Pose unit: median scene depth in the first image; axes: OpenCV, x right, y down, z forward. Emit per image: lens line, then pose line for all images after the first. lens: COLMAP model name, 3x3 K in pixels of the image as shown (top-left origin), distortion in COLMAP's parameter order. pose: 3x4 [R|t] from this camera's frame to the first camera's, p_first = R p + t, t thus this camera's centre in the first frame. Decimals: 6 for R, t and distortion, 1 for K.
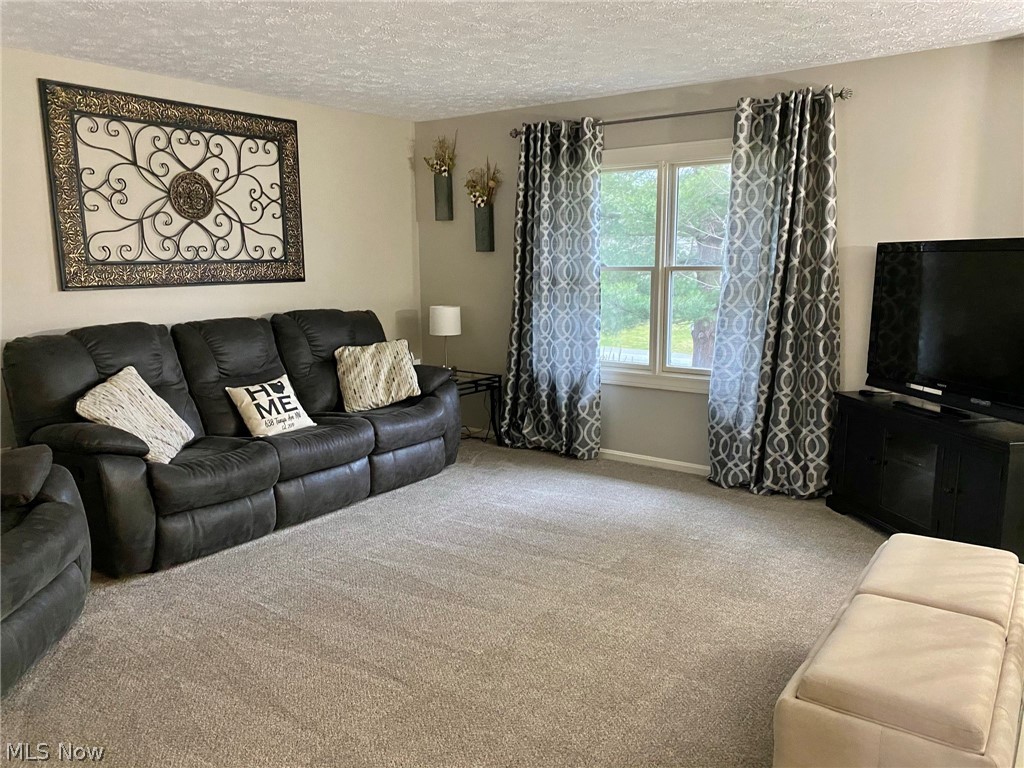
lens RADIAL K [[775.2, 0, 509.8], [0, 775.2, 379.9], [0, 0, 1]] dist [0.033325, -0.042841]
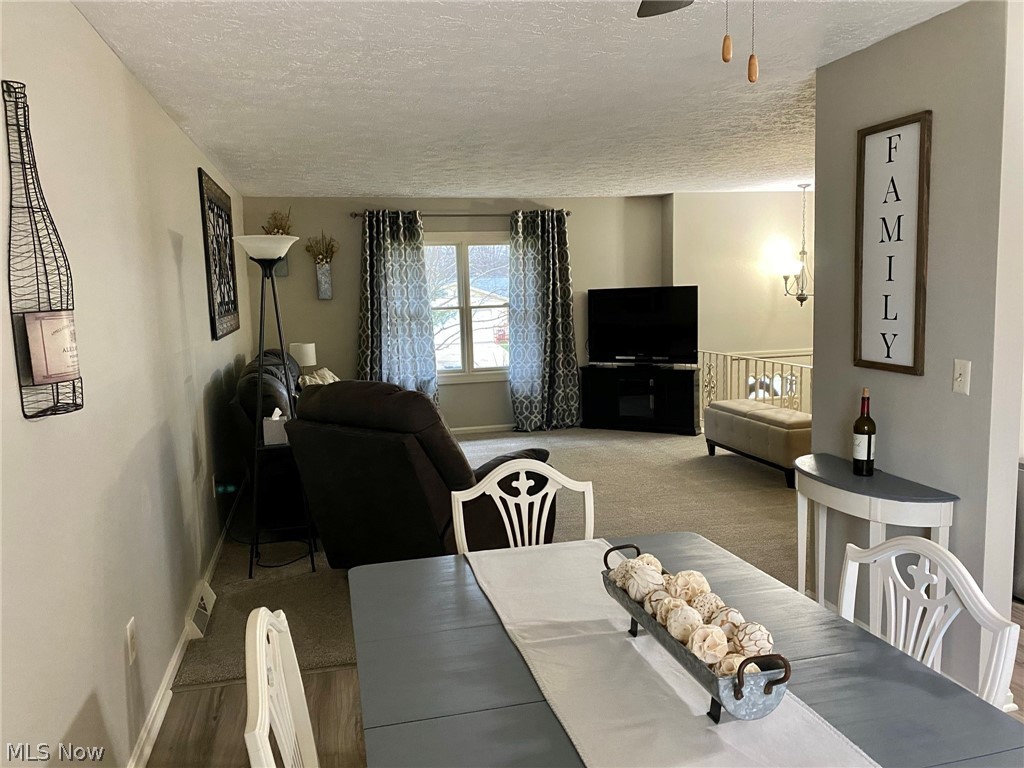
lens RADIAL K [[775.2, 0, 518.1], [0, 775.2, 383.8], [0, 0, 1]] dist [0.033325, -0.042841]
pose [[0.637767, -0.107650, 0.762669, -1.053718], [0.149782, 0.988616, 0.014290, 0.005772], [-0.755525, 0.105120, 0.646631, -0.103310]]
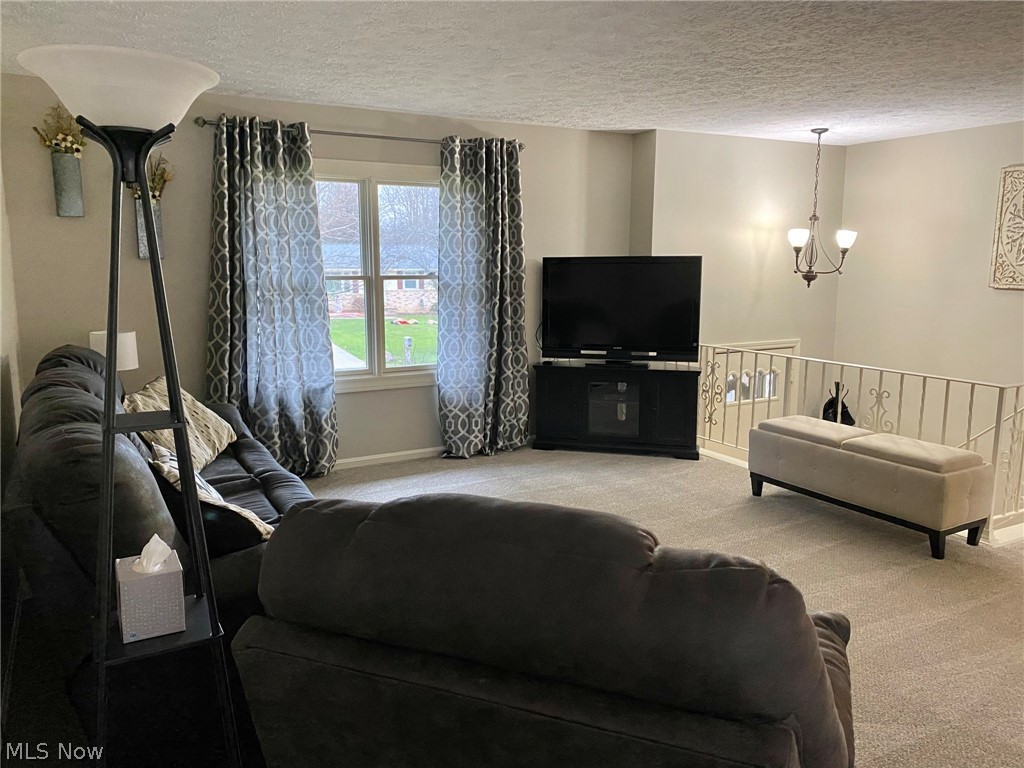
lens RADIAL K [[775.2, 0, 511.7], [0, 775.2, 383.1], [0, 0, 1]] dist [0.033325, -0.042841]
pose [[0.414374, -0.139665, 0.899326, -0.770730], [0.142770, 0.985896, 0.087327, -0.072118], [-0.898839, 0.092211, 0.428470, 0.419376]]
